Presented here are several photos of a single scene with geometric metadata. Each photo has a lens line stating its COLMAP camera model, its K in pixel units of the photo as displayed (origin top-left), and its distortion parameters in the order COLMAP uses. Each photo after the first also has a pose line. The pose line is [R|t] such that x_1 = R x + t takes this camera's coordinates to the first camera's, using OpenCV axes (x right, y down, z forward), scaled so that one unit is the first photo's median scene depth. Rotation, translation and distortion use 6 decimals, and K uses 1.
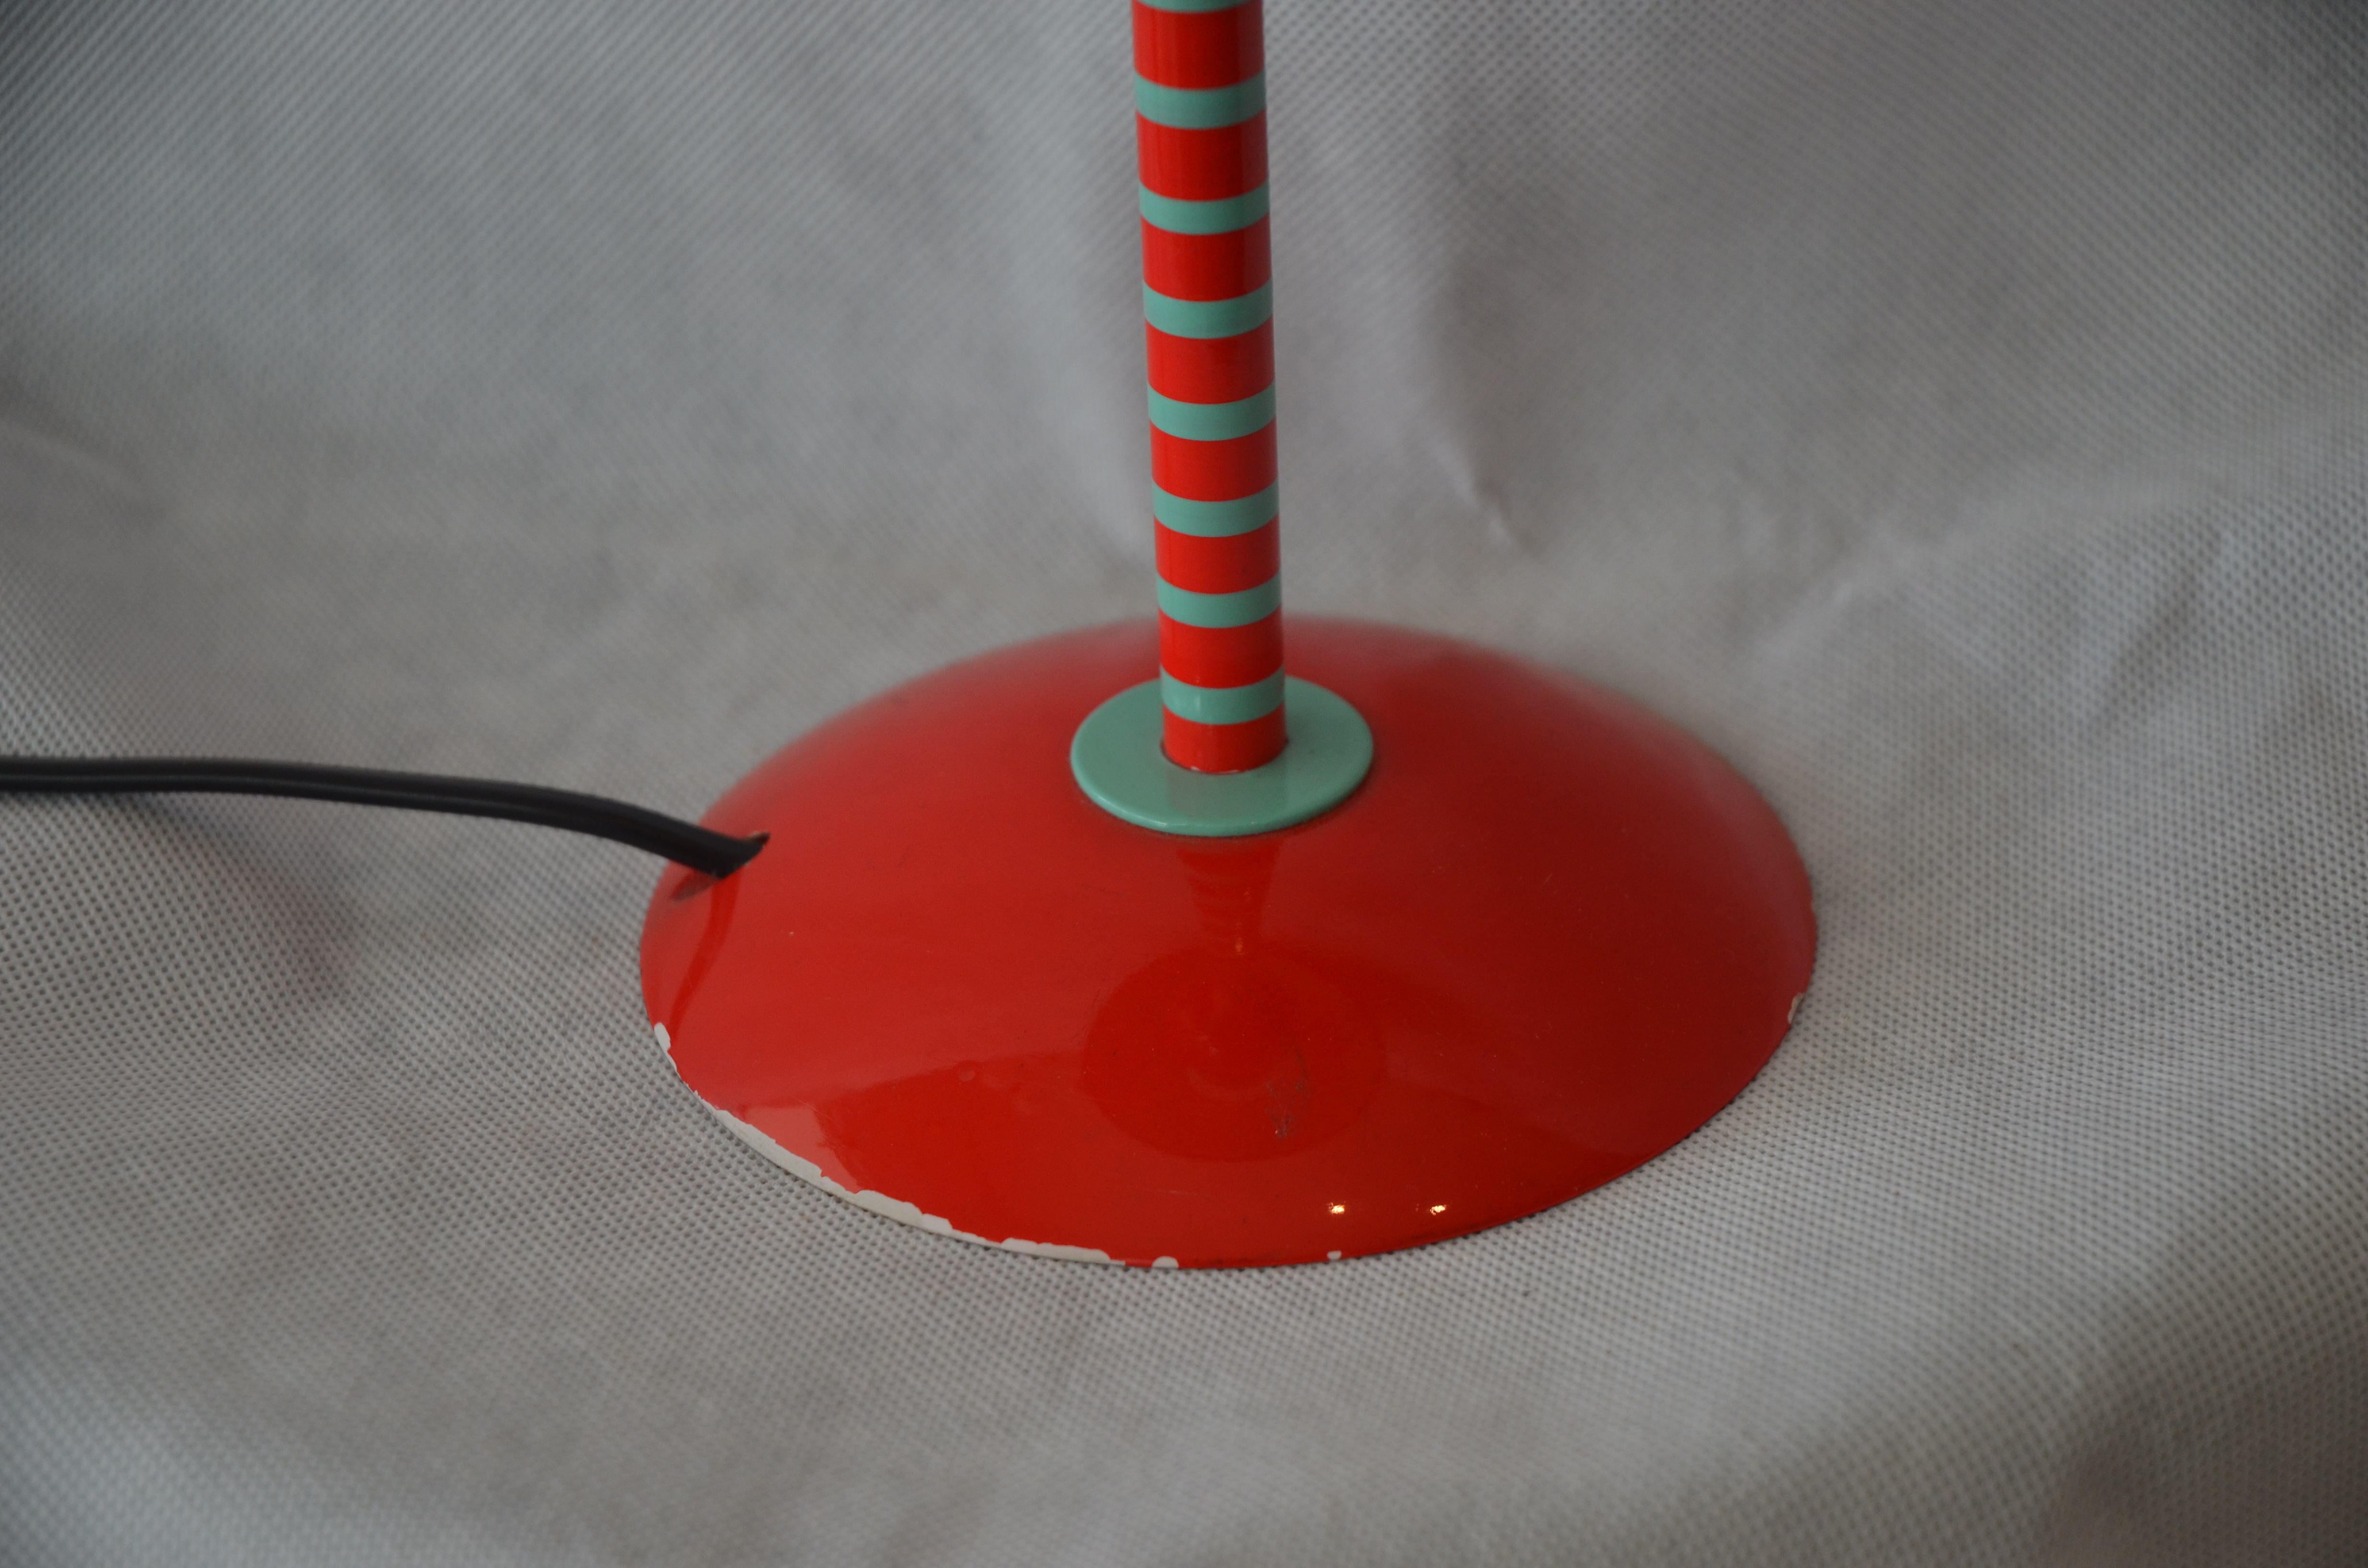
lens RADIAL K [[5666.5, 0, 1184.0], [0, 5666.5, 784.0], [0, 0, 1]] dist [0.061091, -0.005563]
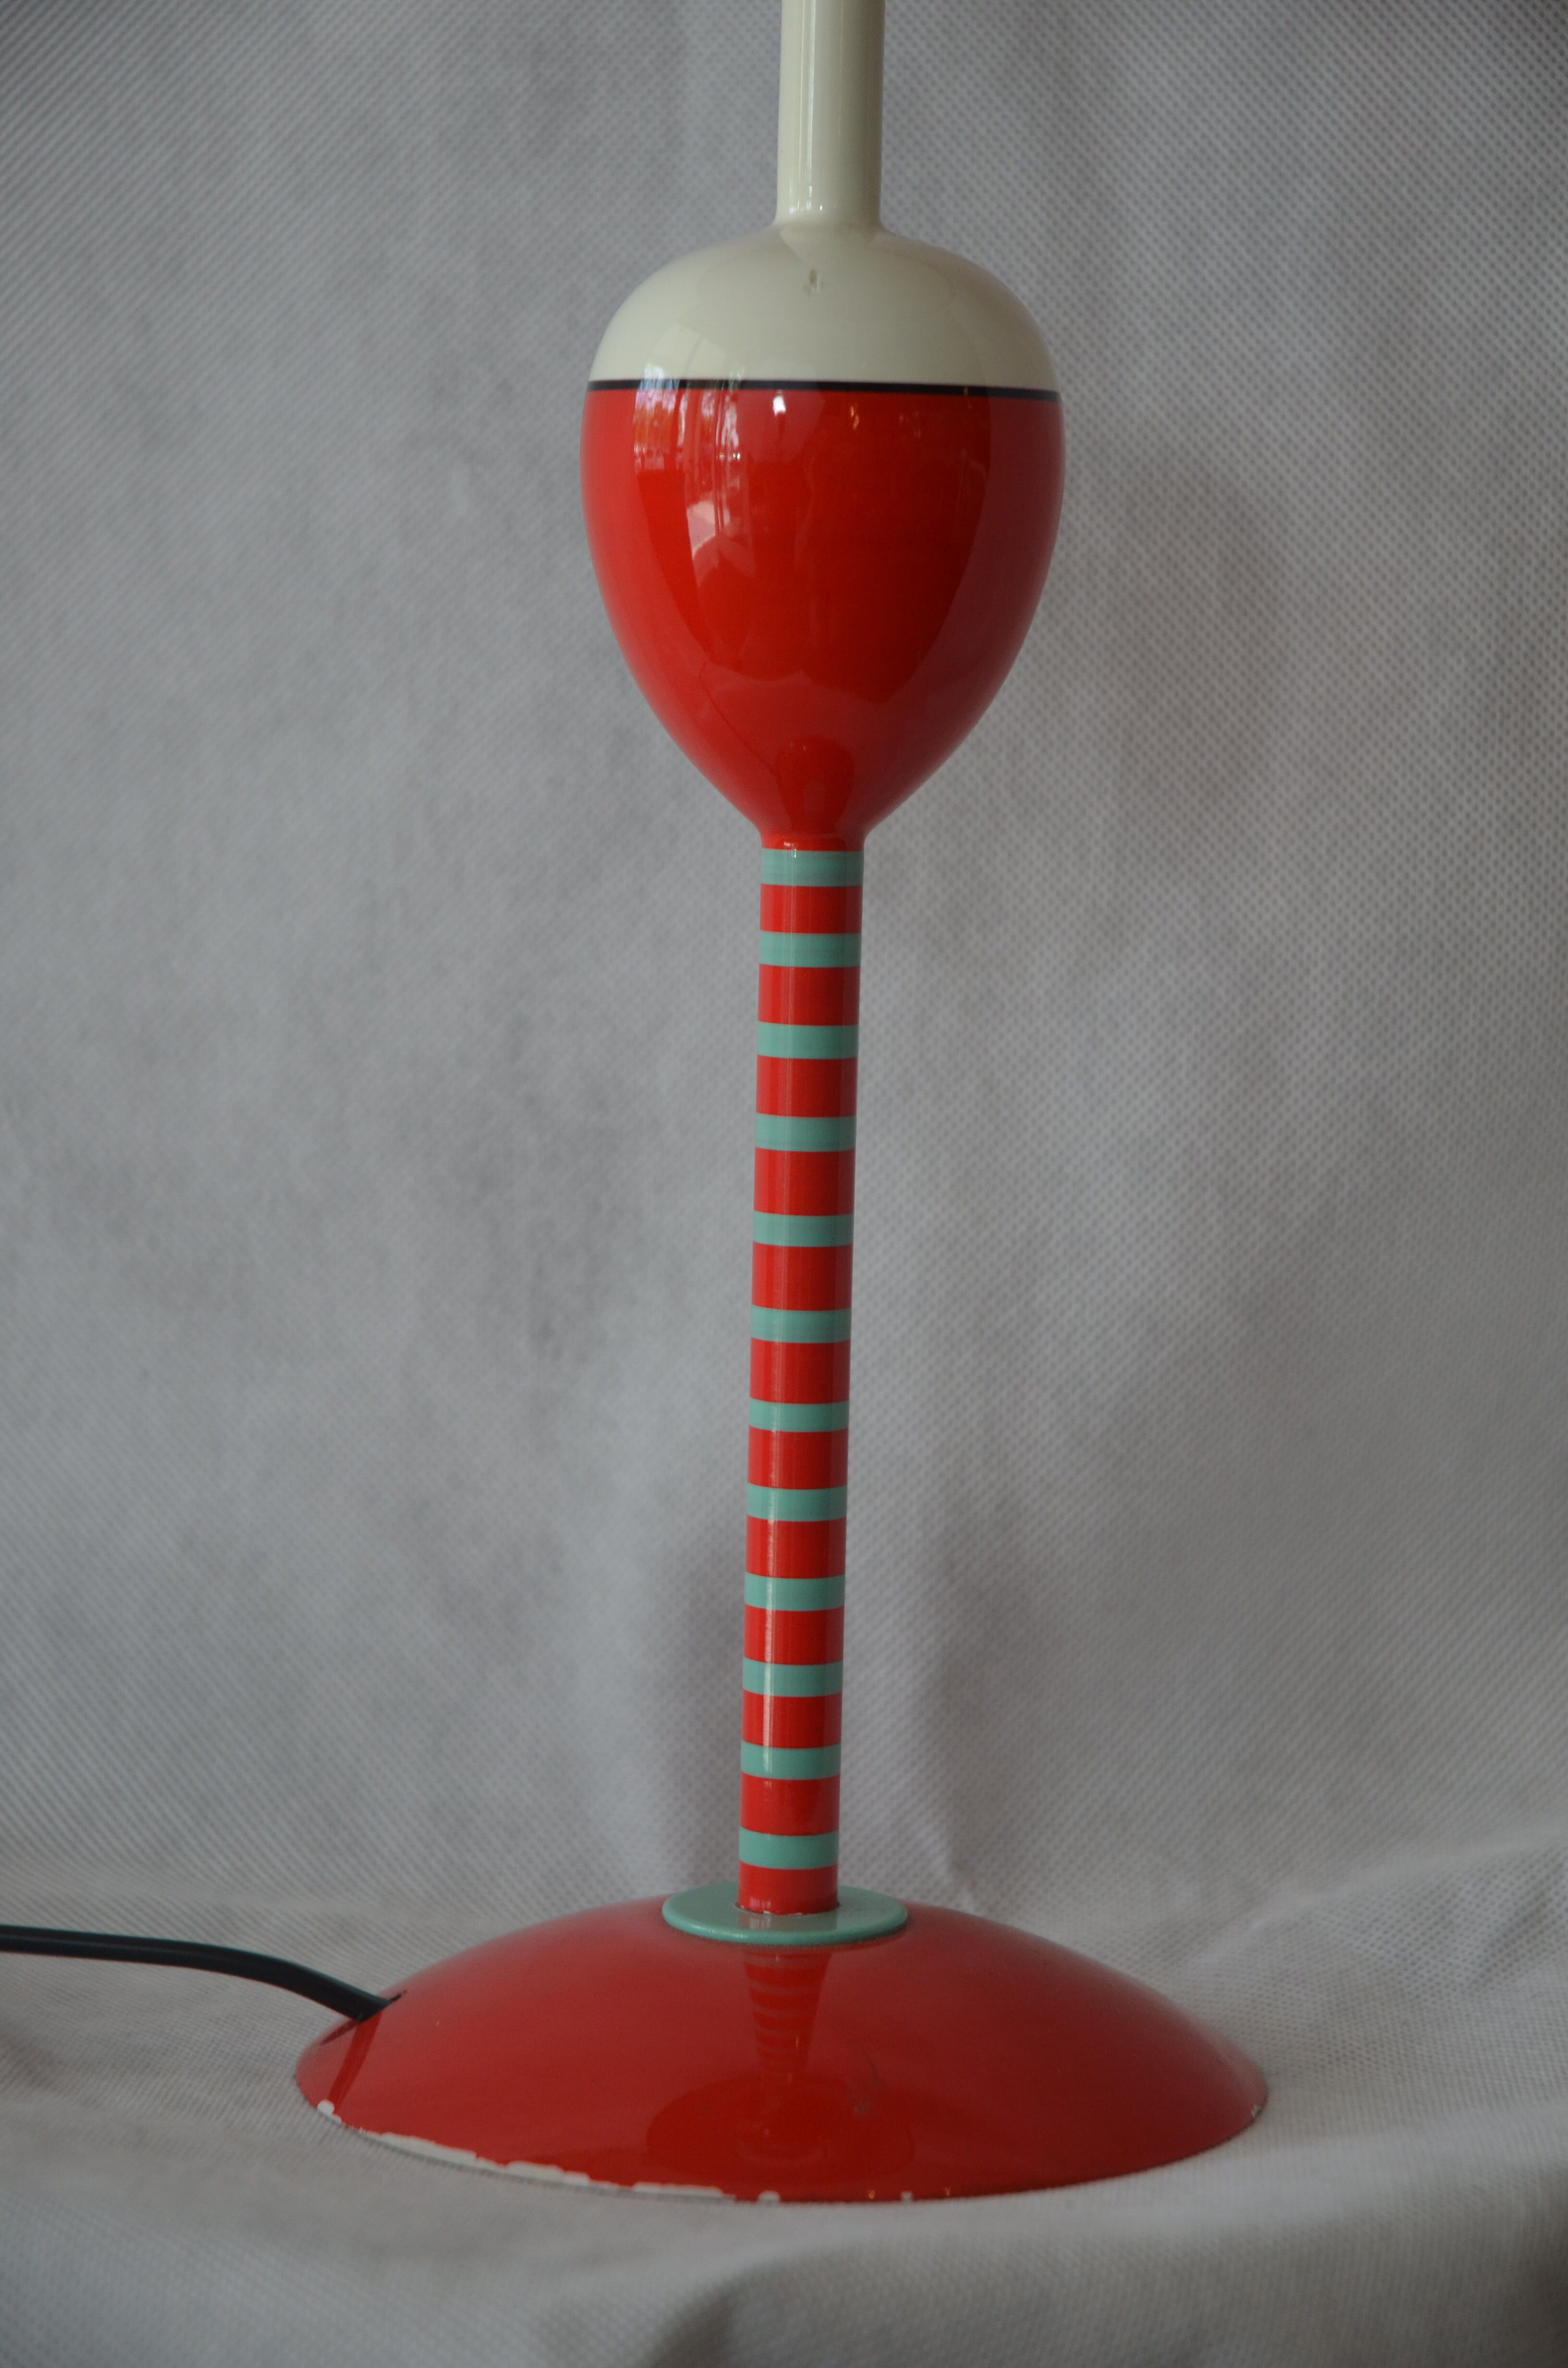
lens RADIAL K [[5666.5, 0, 784.0], [0, 5666.5, 1184.0], [0, 0, 1]] dist [0.061091, -0.005563]
pose [[0.995606, 0.044948, 0.082143, -0.100660], [-0.004503, 0.899223, -0.437467, 0.386209], [-0.093528, 0.435175, 0.895475, -0.169896]]
